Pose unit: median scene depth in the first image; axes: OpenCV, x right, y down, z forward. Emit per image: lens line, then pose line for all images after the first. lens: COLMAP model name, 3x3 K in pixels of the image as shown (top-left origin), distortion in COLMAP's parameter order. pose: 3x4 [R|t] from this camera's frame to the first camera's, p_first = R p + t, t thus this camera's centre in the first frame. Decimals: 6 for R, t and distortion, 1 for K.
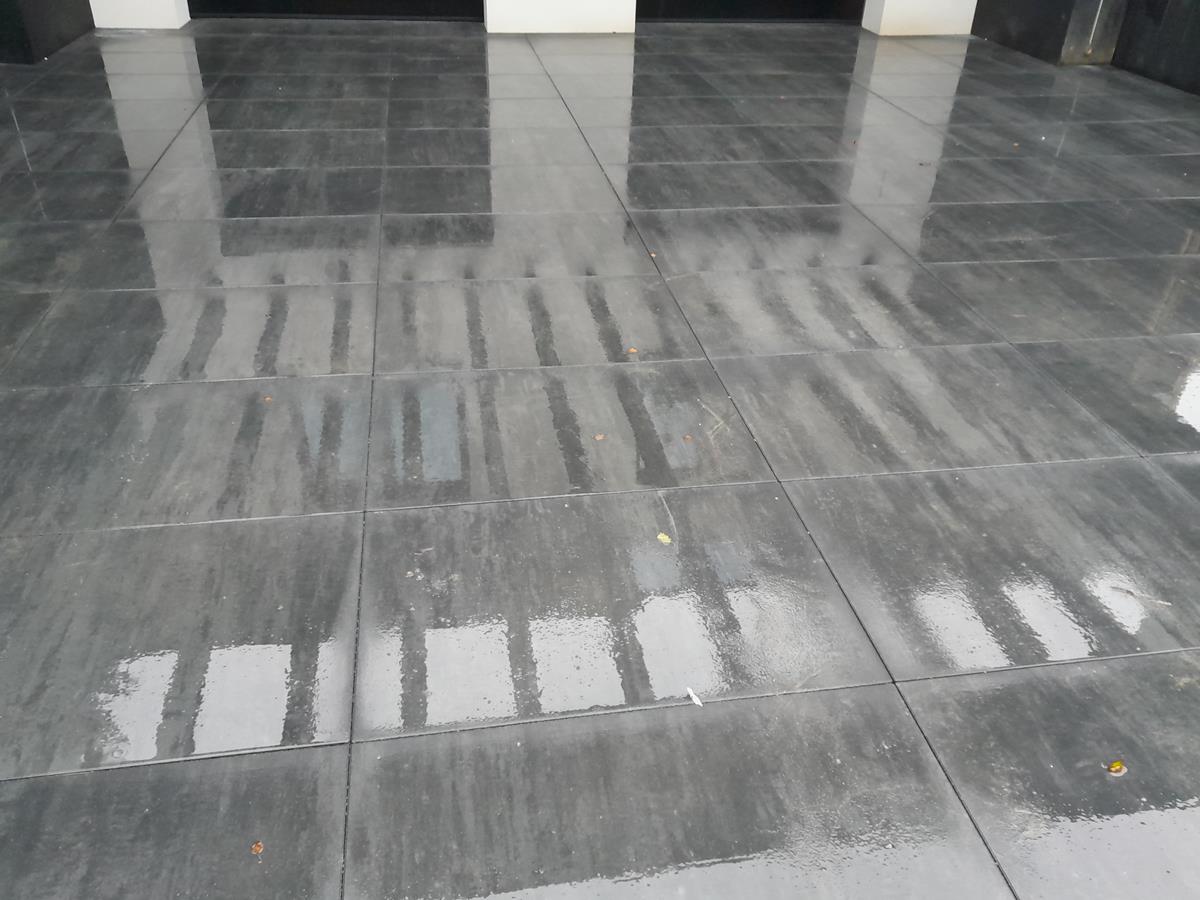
lens RADIAL K [[956.7, 0, 567.6], [0, 956.7, 448.1], [0, 0, 1]] dist [0.015821, -0.005483]
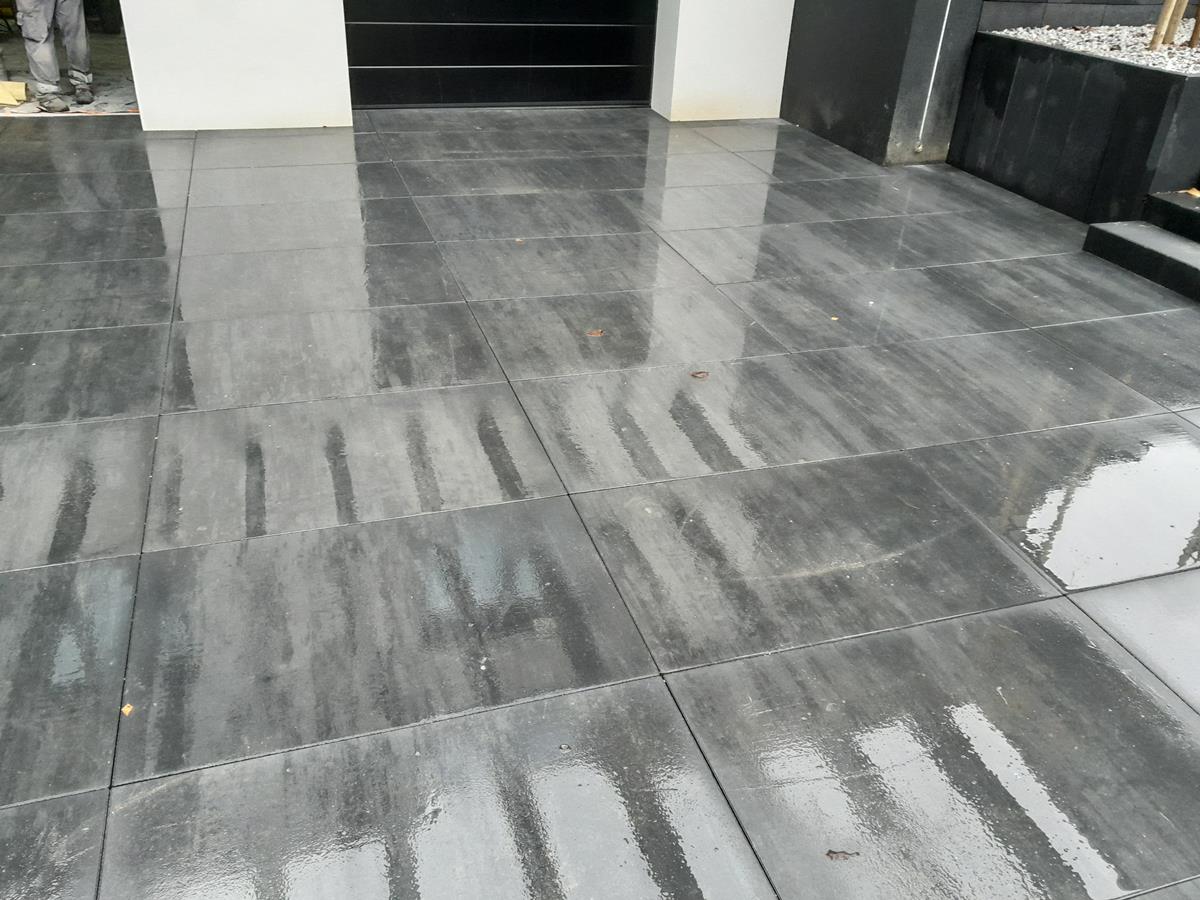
lens RADIAL K [[930.8, 0, 596.6], [0, 930.8, 505.0], [0, 0, 1]] dist [0.035938, -0.038461]
pose [[0.985767, -0.082734, 0.146349, 0.149362], [0.079179, 0.996410, 0.029963, -0.170424], [-0.148302, -0.017949, 0.988779, 0.284612]]
